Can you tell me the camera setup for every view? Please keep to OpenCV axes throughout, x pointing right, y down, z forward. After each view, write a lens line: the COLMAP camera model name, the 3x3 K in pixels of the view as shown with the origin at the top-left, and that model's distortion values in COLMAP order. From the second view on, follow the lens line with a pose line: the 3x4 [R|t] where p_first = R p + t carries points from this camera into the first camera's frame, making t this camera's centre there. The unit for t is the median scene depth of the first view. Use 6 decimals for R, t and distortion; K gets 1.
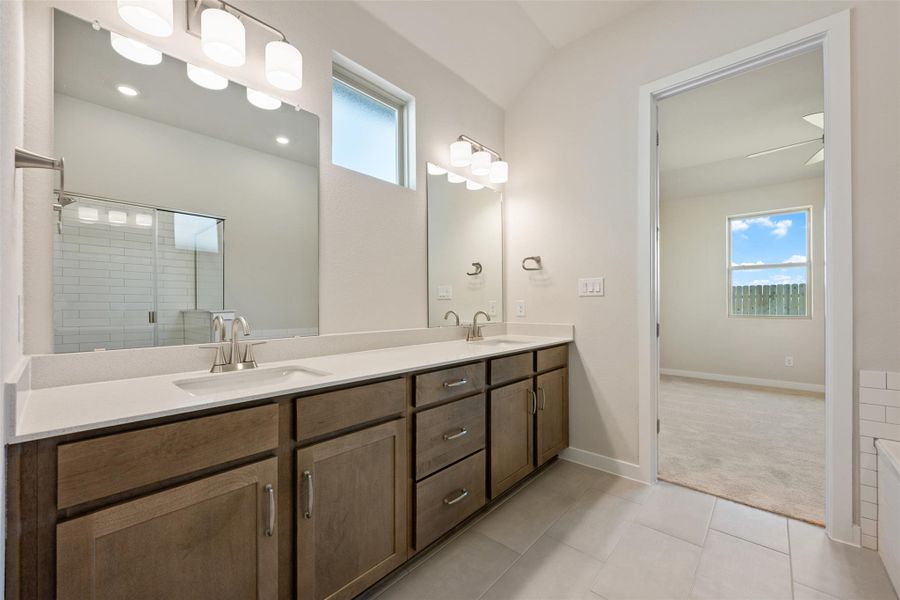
lens RADIAL K [[353.7, 0, 451.8], [0, 353.7, 306.0], [0, 0, 1]] dist [-0.002474, -0.000230]
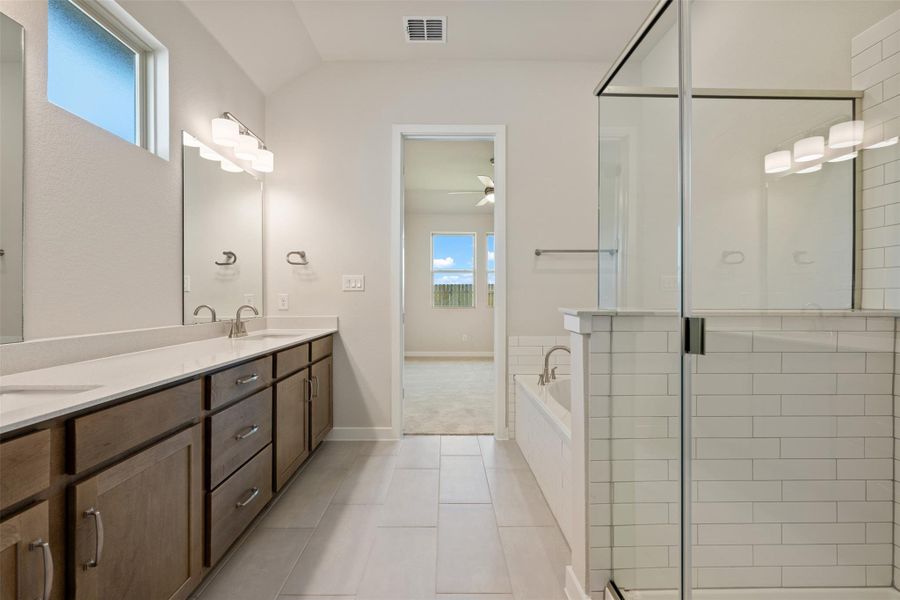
lens RADIAL K [[357.9, 0, 445.0], [0, 357.9, 300.7], [0, 0, 1]] dist [-0.001051, 0.000057]
pose [[0.739074, -0.001813, 0.673622, -0.190848], [-0.000498, 0.999995, 0.003238, -0.000346], [-0.673624, -0.002728, 0.739069, -0.065257]]
